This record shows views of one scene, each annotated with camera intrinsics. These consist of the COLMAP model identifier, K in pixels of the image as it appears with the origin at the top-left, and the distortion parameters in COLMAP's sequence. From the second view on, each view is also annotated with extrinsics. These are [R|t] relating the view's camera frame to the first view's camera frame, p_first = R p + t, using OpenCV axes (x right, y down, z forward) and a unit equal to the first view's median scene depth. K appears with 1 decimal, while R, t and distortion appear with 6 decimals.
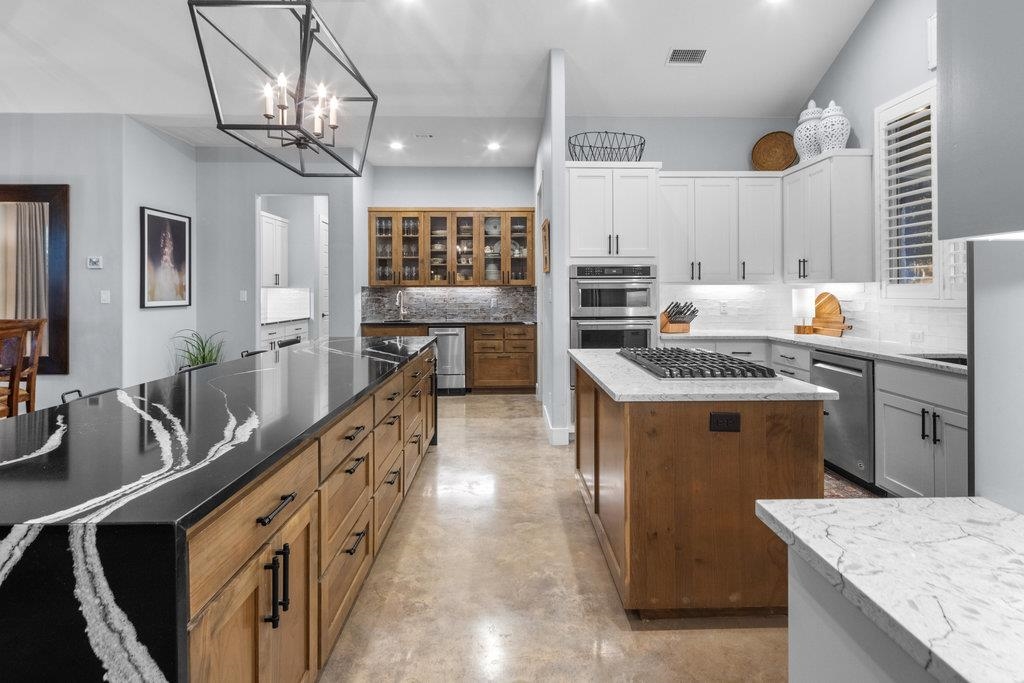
lens RADIAL K [[491.3, 0, 518.2], [0, 491.3, 289.3], [0, 0, 1]] dist [0.004819, -0.000567]
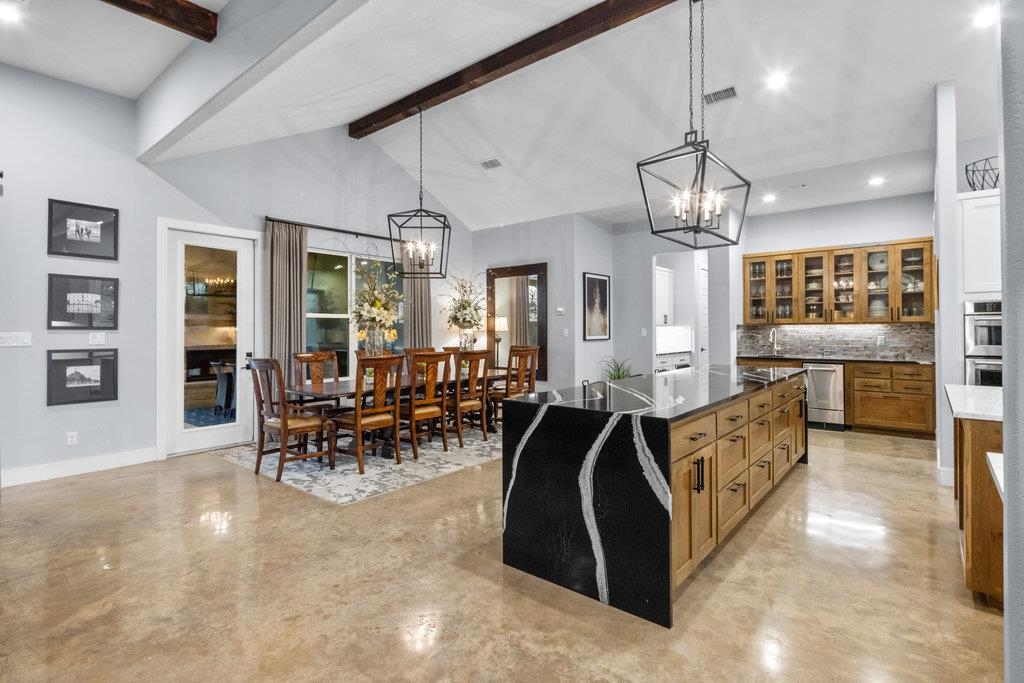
lens RADIAL K [[491.3, 0, 525.8], [0, 491.3, 327.3], [0, 0, 1]] dist [0.004819, -0.000567]
pose [[0.758327, -0.003908, -0.651863, 0.067758], [0.004617, 0.999989, -0.000624, -0.001393], [0.651858, -0.002537, 0.758337, -0.231162]]
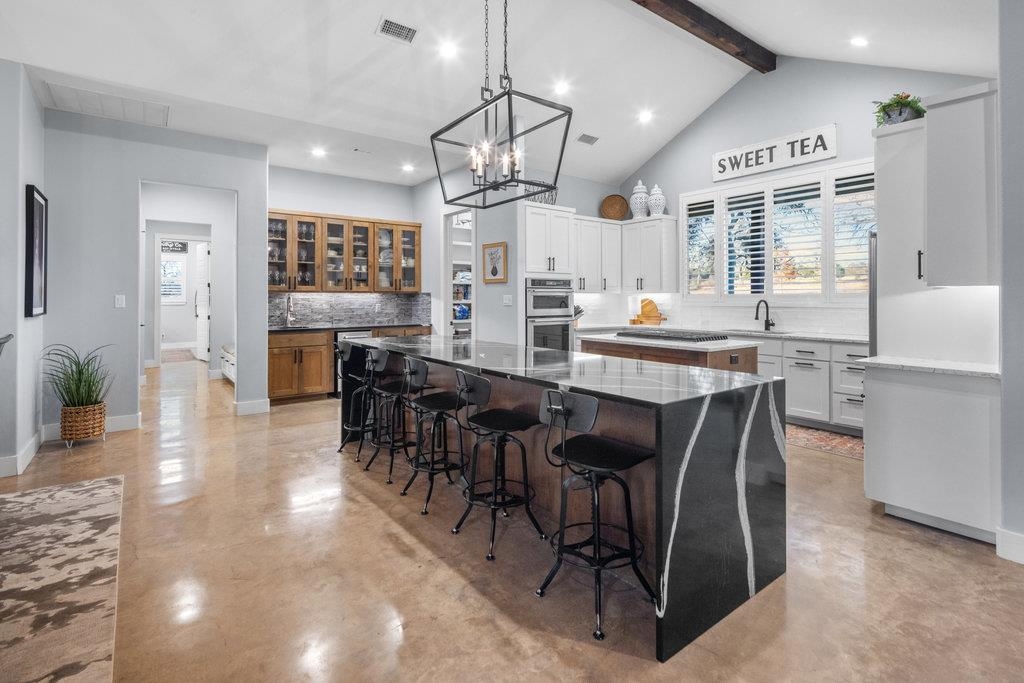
lens RADIAL K [[491.3, 0, 516.6], [0, 491.3, 293.2], [0, 0, 1]] dist [0.004819, -0.000567]
pose [[0.807545, 0.009093, 0.589735, -0.577671], [-0.005303, 0.999953, -0.008156, 0.003212], [-0.589782, 0.003459, 0.807555, -0.059192]]
